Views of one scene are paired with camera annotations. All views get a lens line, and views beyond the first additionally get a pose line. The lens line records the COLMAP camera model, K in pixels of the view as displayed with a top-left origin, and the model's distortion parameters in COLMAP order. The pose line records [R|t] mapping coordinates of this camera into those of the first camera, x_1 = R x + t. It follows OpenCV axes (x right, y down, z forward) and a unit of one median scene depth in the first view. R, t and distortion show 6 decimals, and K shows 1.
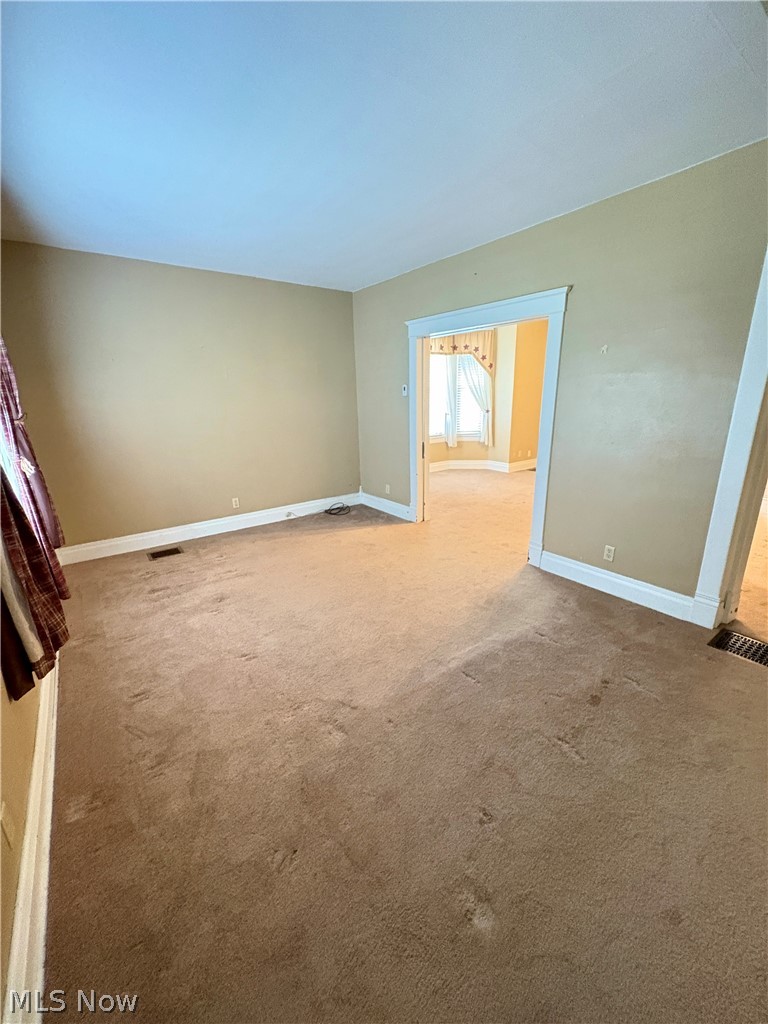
lens RADIAL K [[409.2, 0, 381.5], [0, 409.2, 511.7], [0, 0, 1]] dist [0.000874, 0.000480]
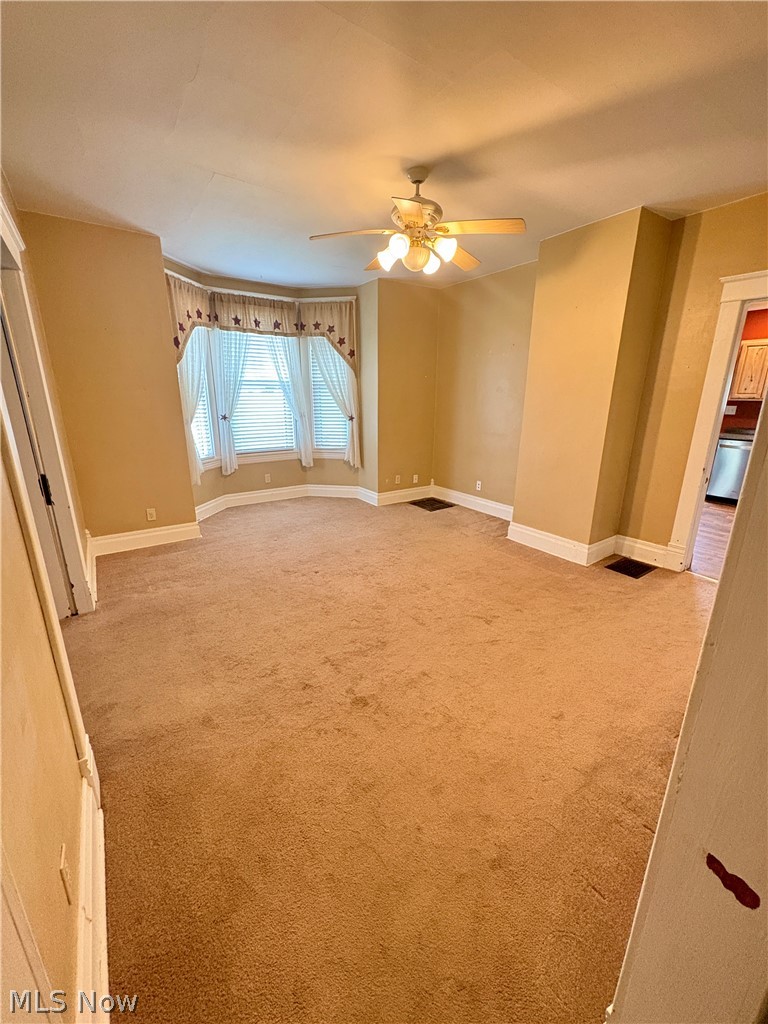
lens RADIAL K [[409.2, 0, 387.0], [0, 409.2, 512.0], [0, 0, 1]] dist [0.000874, 0.000480]
pose [[0.999317, 0.032598, -0.017379, 0.338901], [-0.032698, 0.999450, -0.005498, -0.081608], [0.017190, 0.006062, 0.999834, 0.294786]]
